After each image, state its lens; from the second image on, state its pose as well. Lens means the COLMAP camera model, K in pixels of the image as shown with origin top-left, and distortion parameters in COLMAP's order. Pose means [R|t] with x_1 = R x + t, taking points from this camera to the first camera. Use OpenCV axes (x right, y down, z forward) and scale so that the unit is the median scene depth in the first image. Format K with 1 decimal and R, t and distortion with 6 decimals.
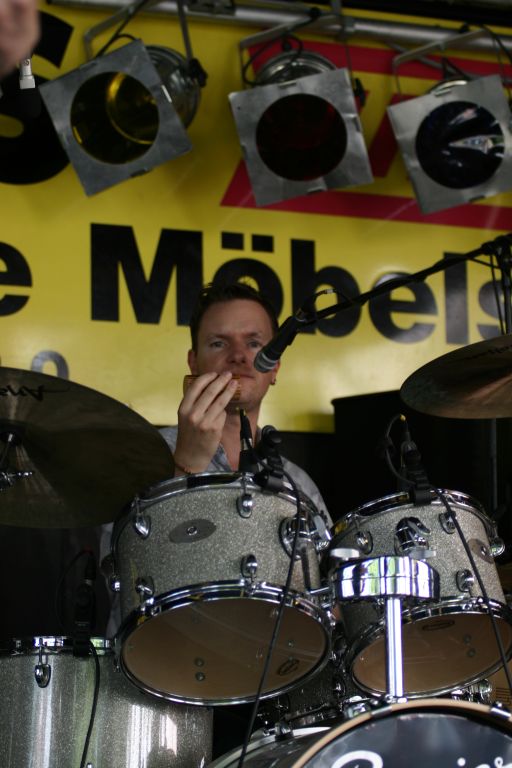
lens RADIAL K [[2473.1, 0, 252.5], [0, 2473.1, 384.0], [0, 0, 1]] dist [-0.108995, 0.000000]
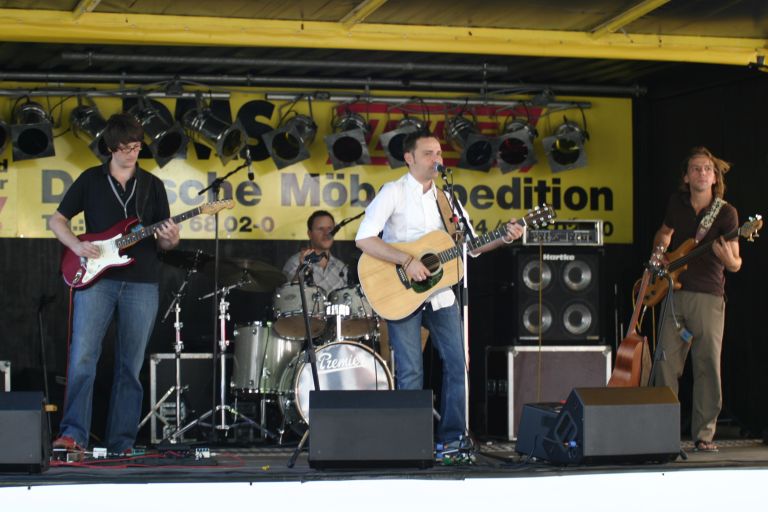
lens RADIAL K [[2473.1, 0, 384.0], [0, 2473.1, 256.1], [0, 0, 1]] dist [-0.108995, 0.000000]
pose [[0.996256, 0.001152, -0.086446, 0.363670], [0.010271, 0.991253, 0.131576, -0.409177], [0.085842, -0.131971, 0.987530, -2.254406]]
